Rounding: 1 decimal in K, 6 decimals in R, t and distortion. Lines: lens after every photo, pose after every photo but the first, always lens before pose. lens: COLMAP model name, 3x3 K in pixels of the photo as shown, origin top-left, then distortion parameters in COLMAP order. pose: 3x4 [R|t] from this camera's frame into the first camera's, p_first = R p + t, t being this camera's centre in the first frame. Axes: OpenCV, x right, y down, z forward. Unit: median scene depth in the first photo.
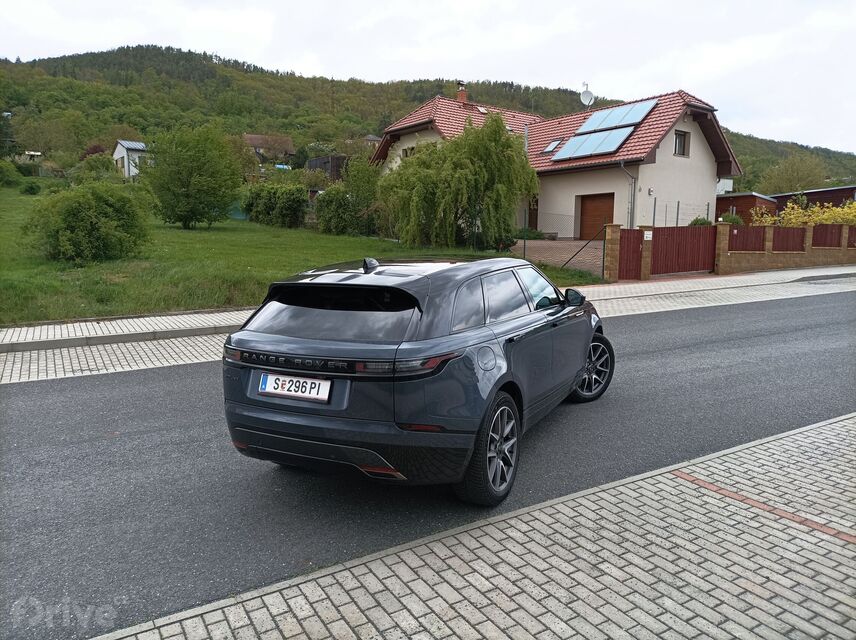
lens RADIAL K [[642.9, 0, 425.7], [0, 642.9, 342.2], [0, 0, 1]] dist [0.029243, -0.018225]
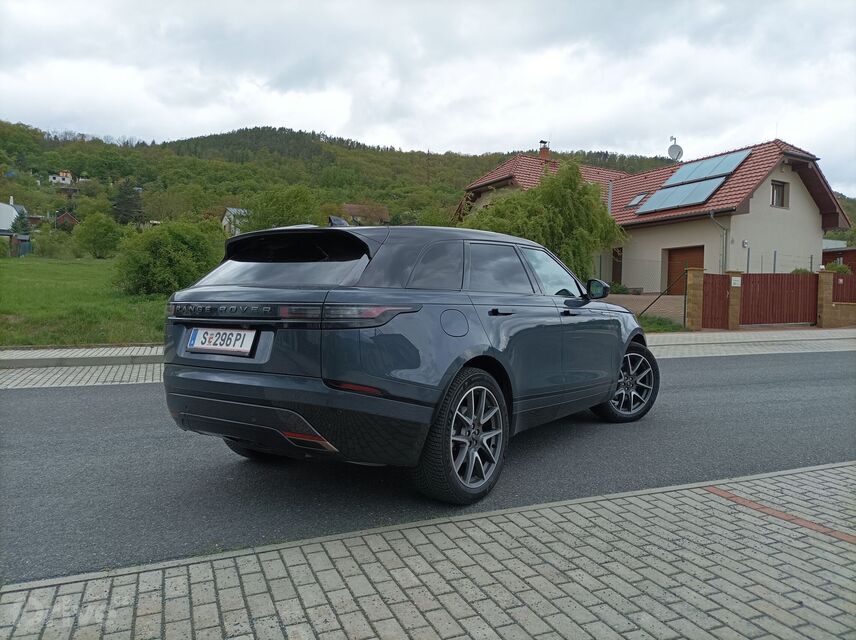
lens RADIAL K [[642.9, 0, 423.0], [0, 642.9, 339.7], [0, 0, 1]] dist [0.029243, -0.018225]
pose [[0.989053, 0.020460, -0.146137, 0.106982], [-0.036008, 0.993867, -0.104557, 0.082563], [0.143101, 0.108675, 0.983723, 0.098958]]
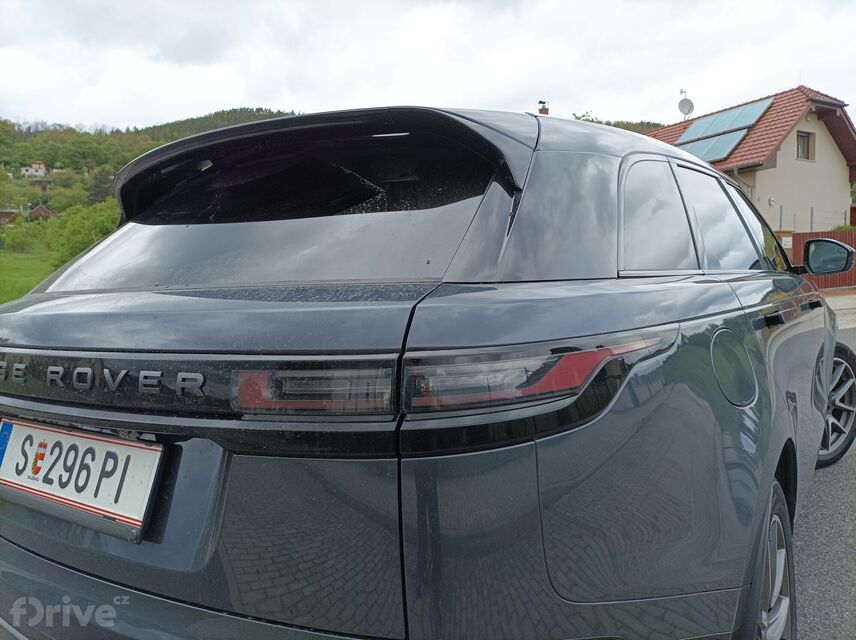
lens RADIAL K [[642.9, 0, 422.7], [0, 642.9, 334.9], [0, 0, 1]] dist [0.029243, -0.018225]
pose [[0.990972, -0.023411, -0.132008, -0.006040], [0.013122, 0.996845, -0.078281, 0.019880], [0.133424, 0.075842, 0.988153, 0.405905]]
